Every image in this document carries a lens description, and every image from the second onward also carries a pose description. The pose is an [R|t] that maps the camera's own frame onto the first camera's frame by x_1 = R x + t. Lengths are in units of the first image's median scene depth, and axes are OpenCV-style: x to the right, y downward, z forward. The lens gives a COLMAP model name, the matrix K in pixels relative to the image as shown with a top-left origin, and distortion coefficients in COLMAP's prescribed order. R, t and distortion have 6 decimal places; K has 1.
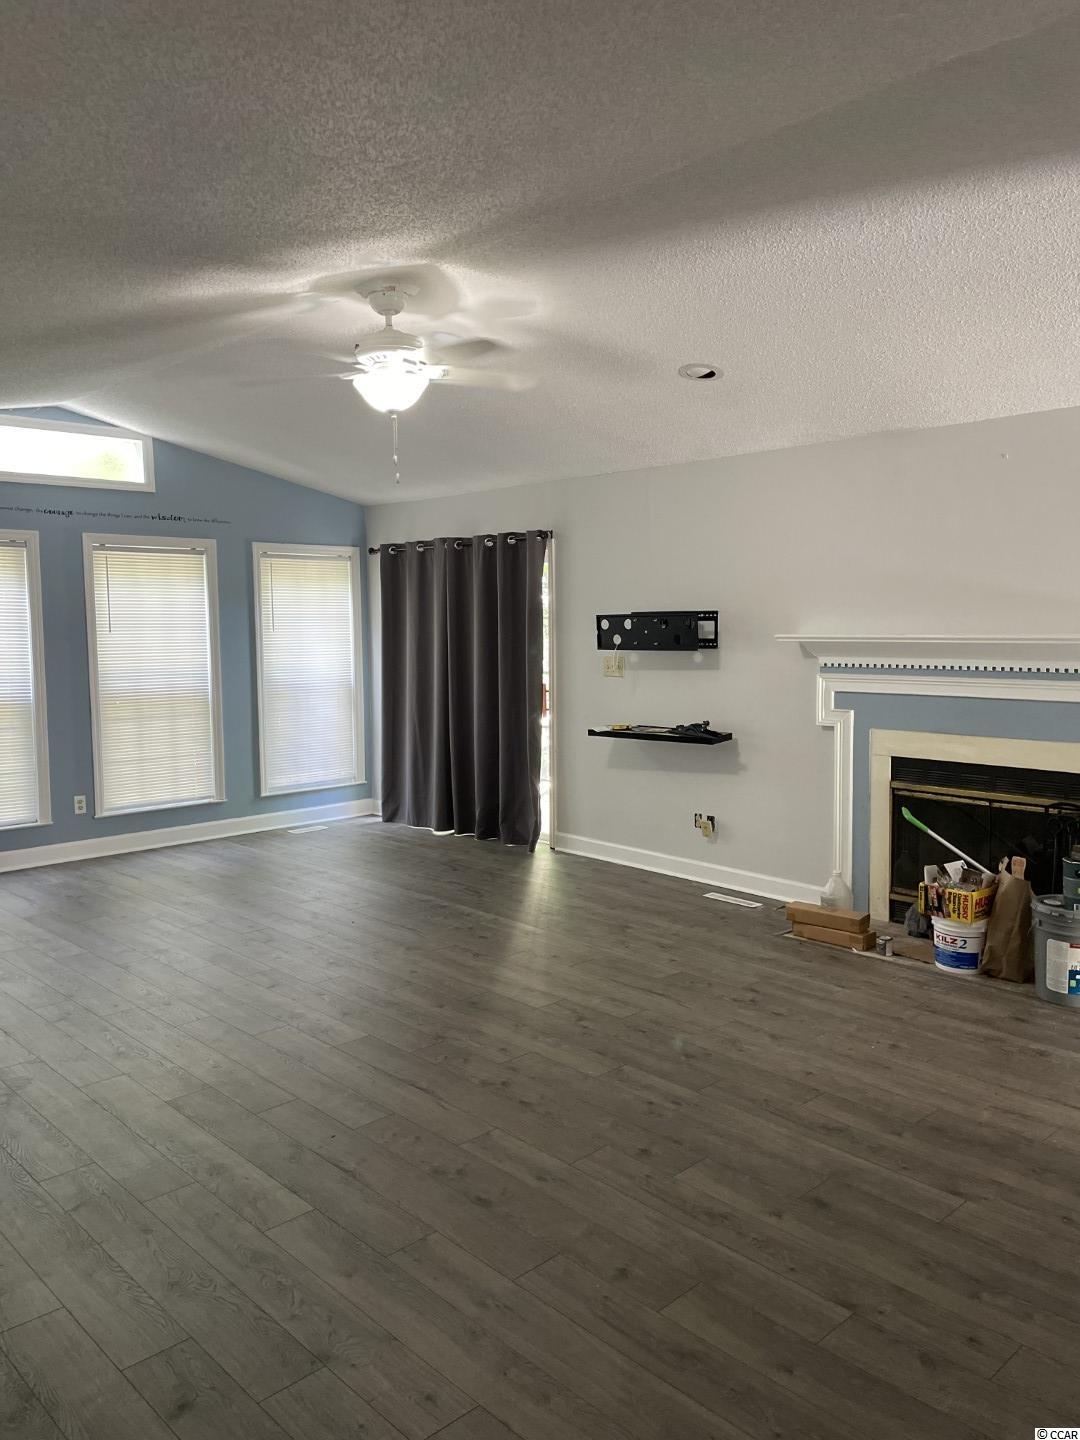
lens RADIAL K [[1102.4, 0, 544.5], [0, 1102.4, 715.5], [0, 0, 1]] dist [0.063495, -0.004891]
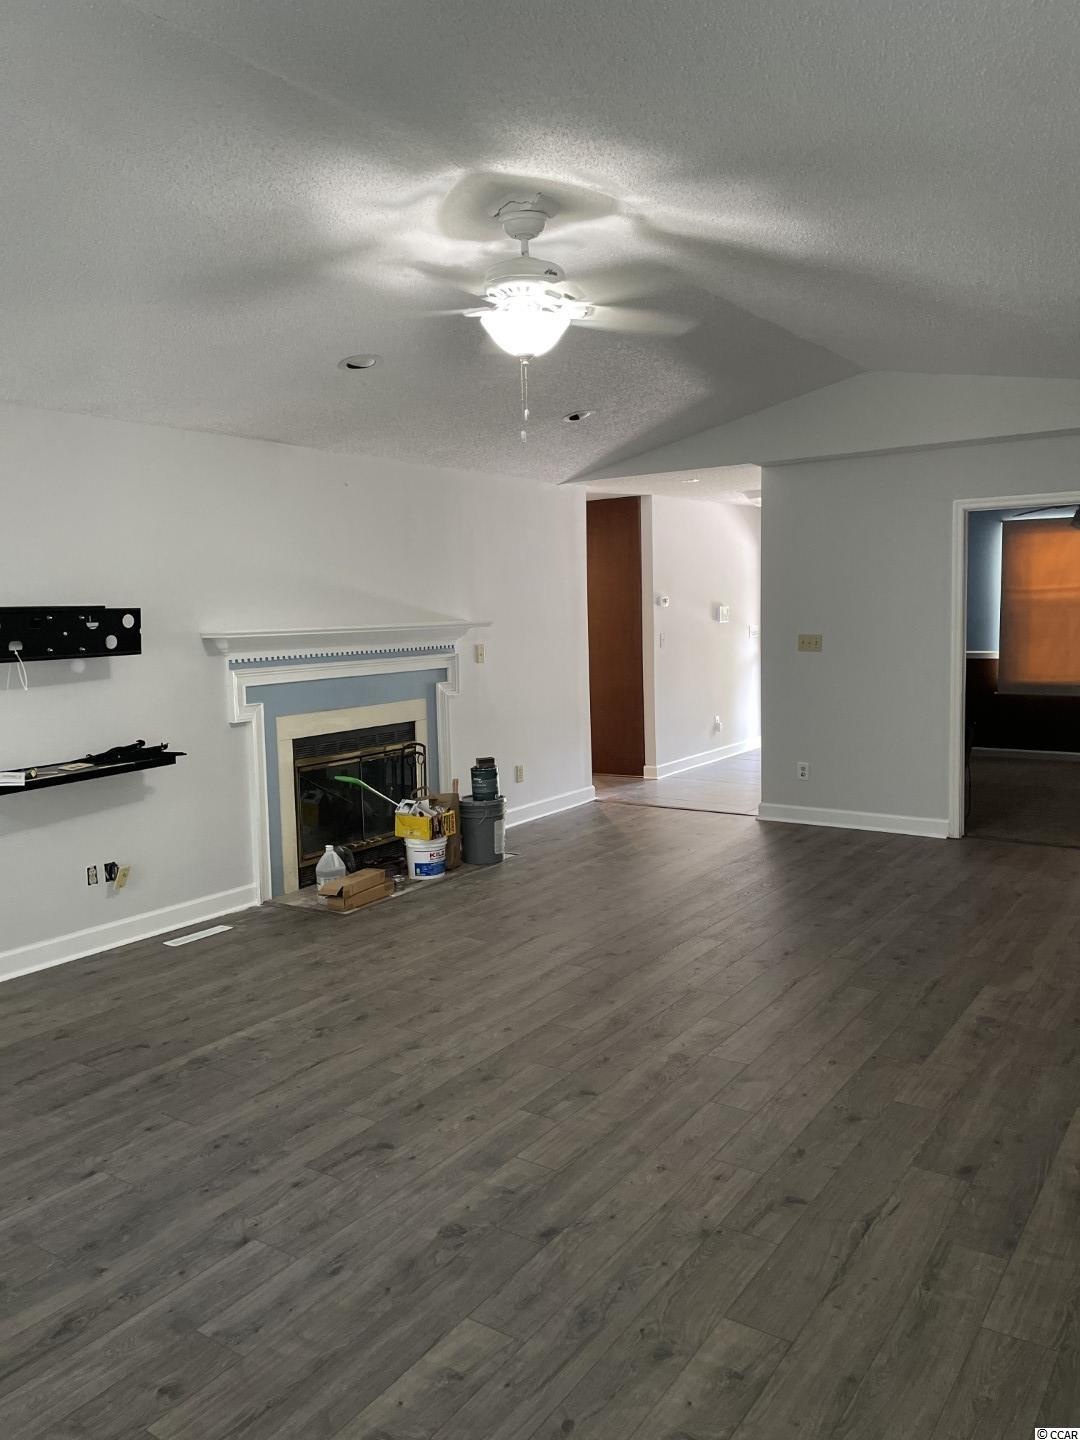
lens RADIAL K [[1102.4, 0, 544.5], [0, 1102.4, 715.5], [0, 0, 1]] dist [0.063495, -0.004891]
pose [[-0.215047, -0.084569, 0.972935, -0.779063], [0.111983, 0.987537, 0.110590, -0.076937], [-0.970162, 0.132734, -0.202897, 0.947165]]
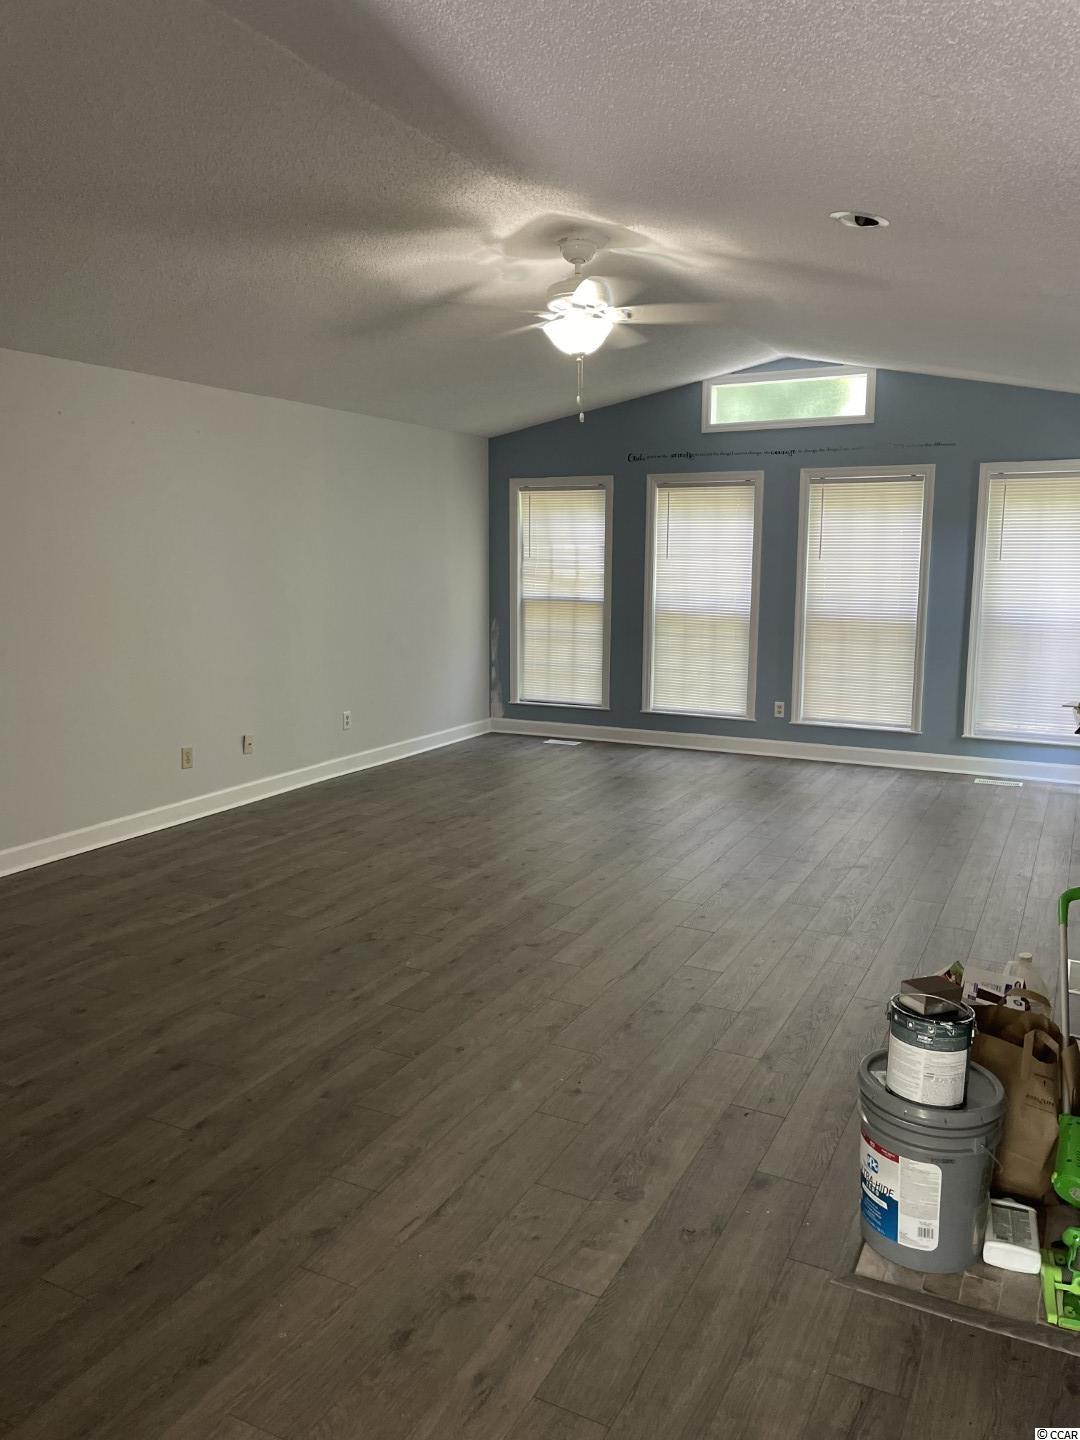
lens RADIAL K [[1082.9, 0, 540.0], [0, 1082.9, 720.0], [0, 0, 1]] dist [0.045751, -0.000983]
pose [[0.334556, 0.158064, -0.929025, 0.697566], [-0.088924, 0.986729, 0.135859, -0.050743], [0.938171, 0.037161, 0.344172, 0.489822]]
